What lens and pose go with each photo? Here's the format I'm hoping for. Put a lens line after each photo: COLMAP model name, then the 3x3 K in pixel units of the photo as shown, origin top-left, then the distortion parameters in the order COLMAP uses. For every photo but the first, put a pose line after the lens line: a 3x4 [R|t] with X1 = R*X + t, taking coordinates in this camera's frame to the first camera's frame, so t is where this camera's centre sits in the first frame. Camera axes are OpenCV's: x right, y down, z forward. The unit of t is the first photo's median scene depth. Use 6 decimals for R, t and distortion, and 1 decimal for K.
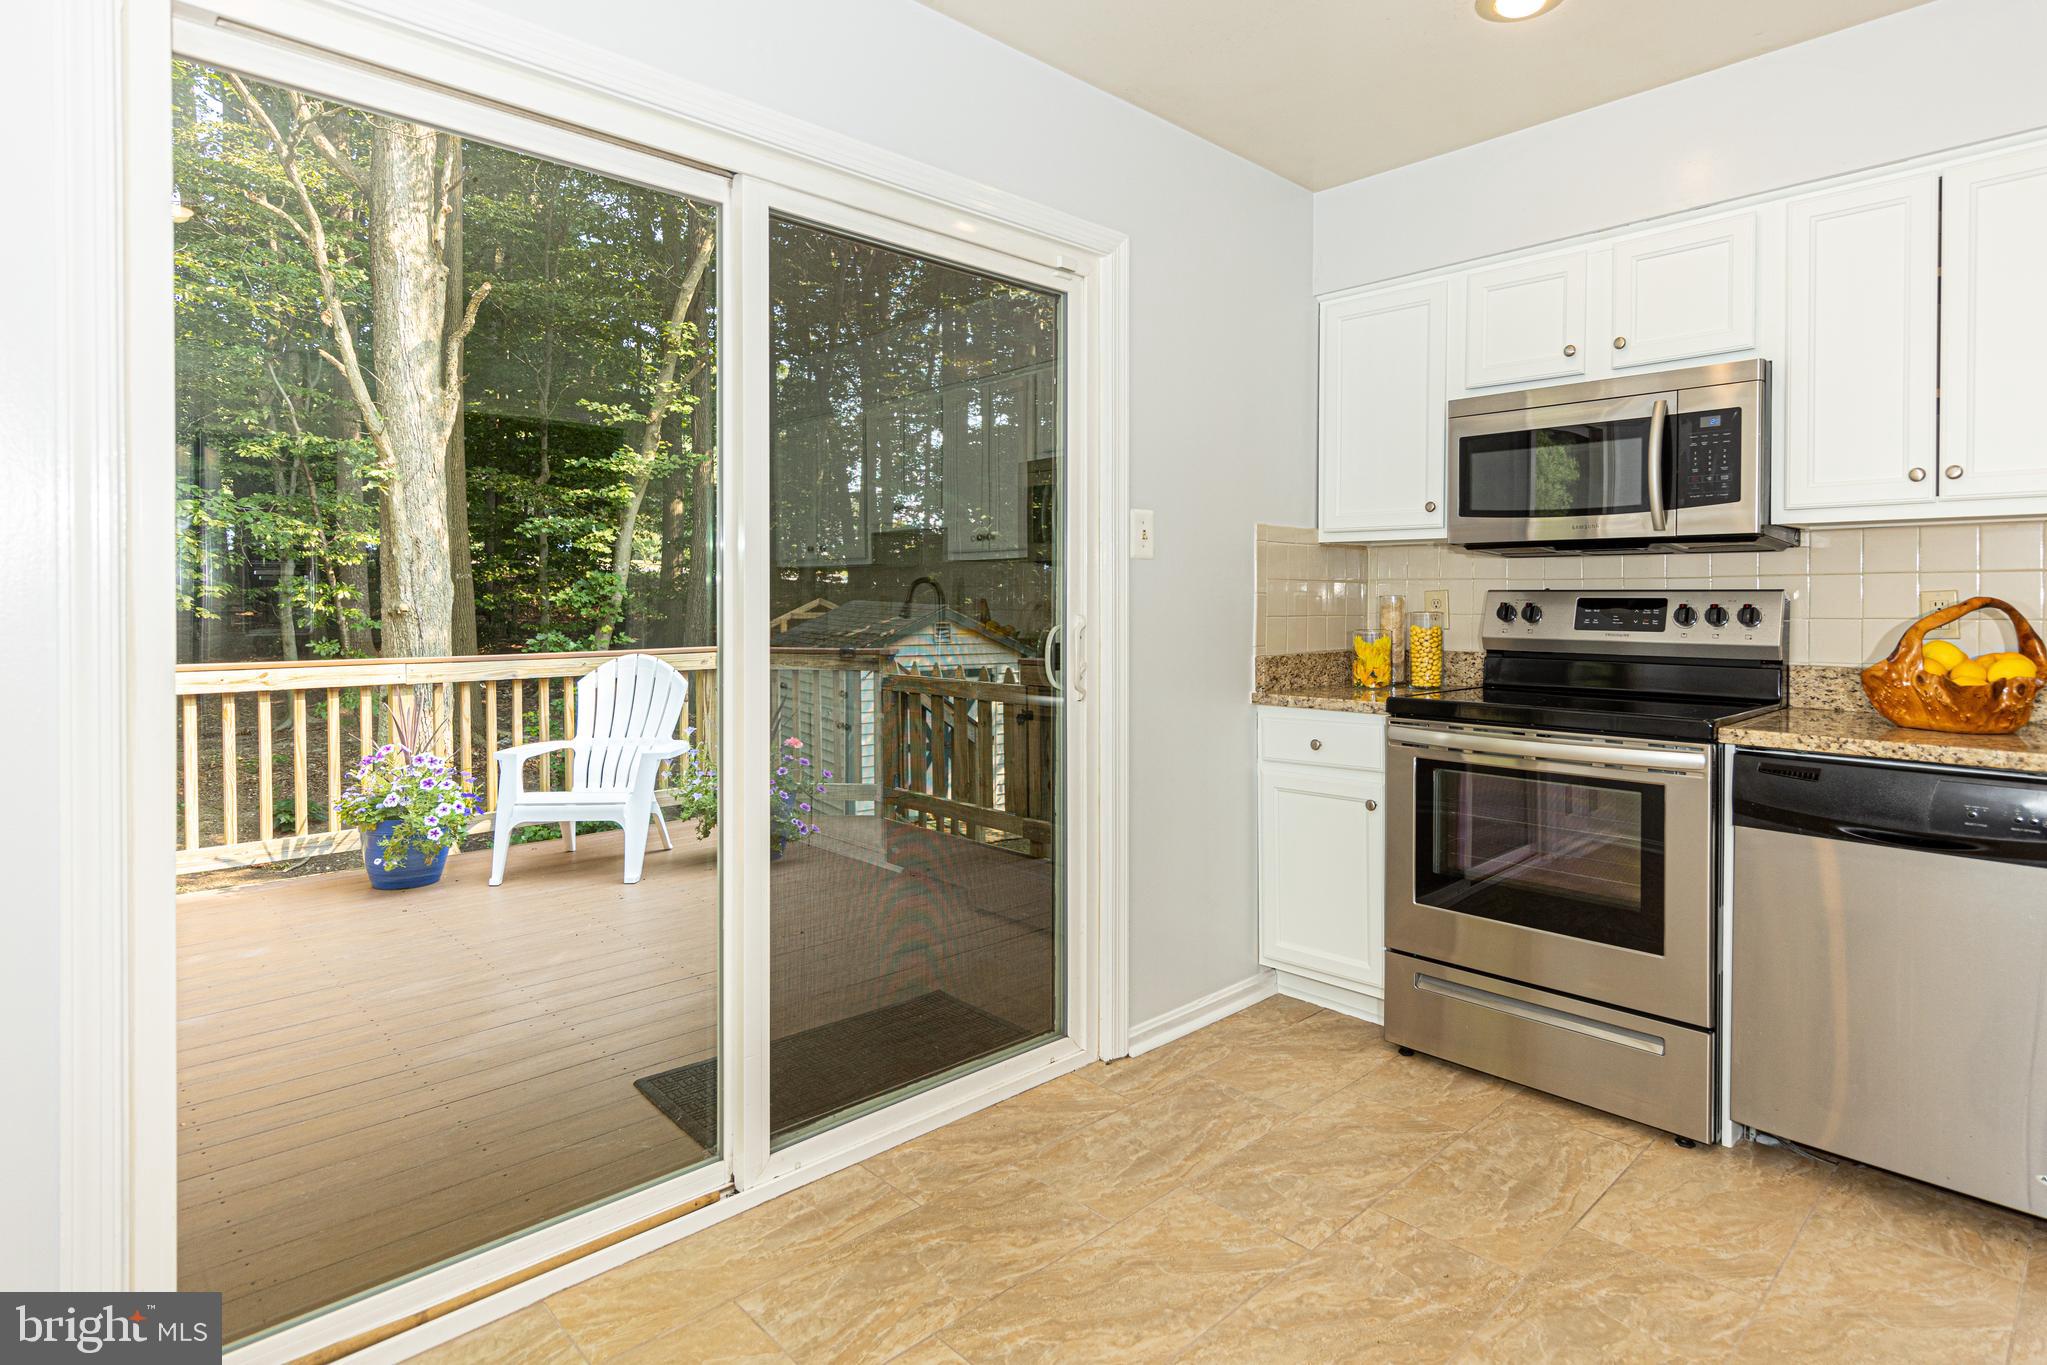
lens RADIAL K [[1067.2, 0, 1090.7], [0, 1067.2, 606.3], [0, 0, 1]] dist [0.005228, -0.000248]
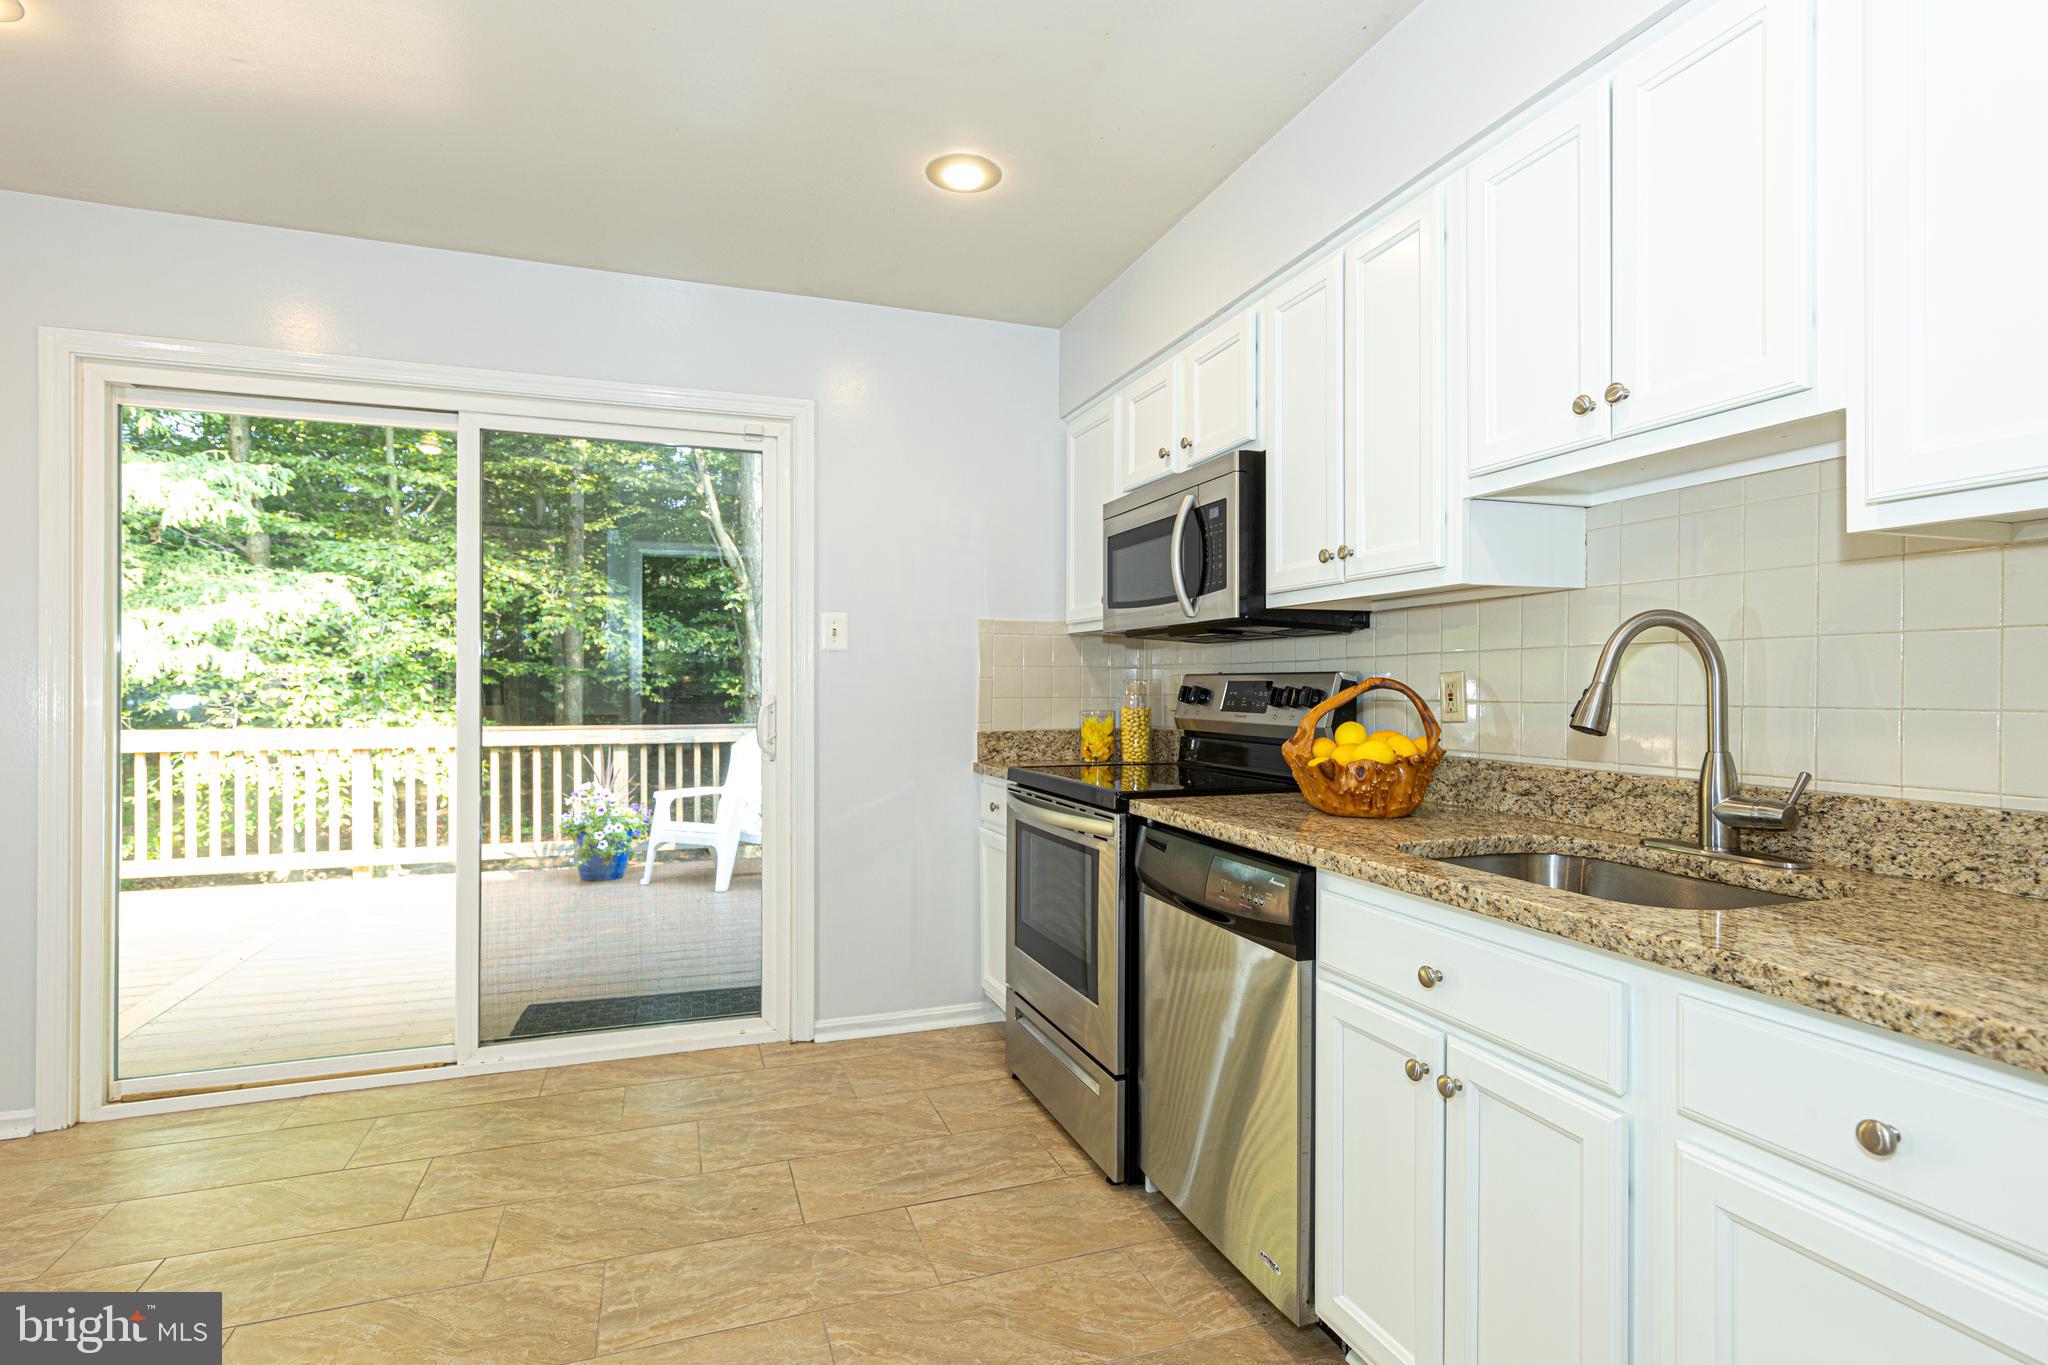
lens RADIAL K [[974.8, 0, 1024.7], [0, 974.8, 686.5], [0, 0, 1]] dist [0.005211, -0.002692]
pose [[0.905590, -0.000748, -0.424153, 0.701059], [-0.002898, 0.999964, -0.007952, 0.005948], [0.424144, 0.008430, 0.905555, 0.046001]]
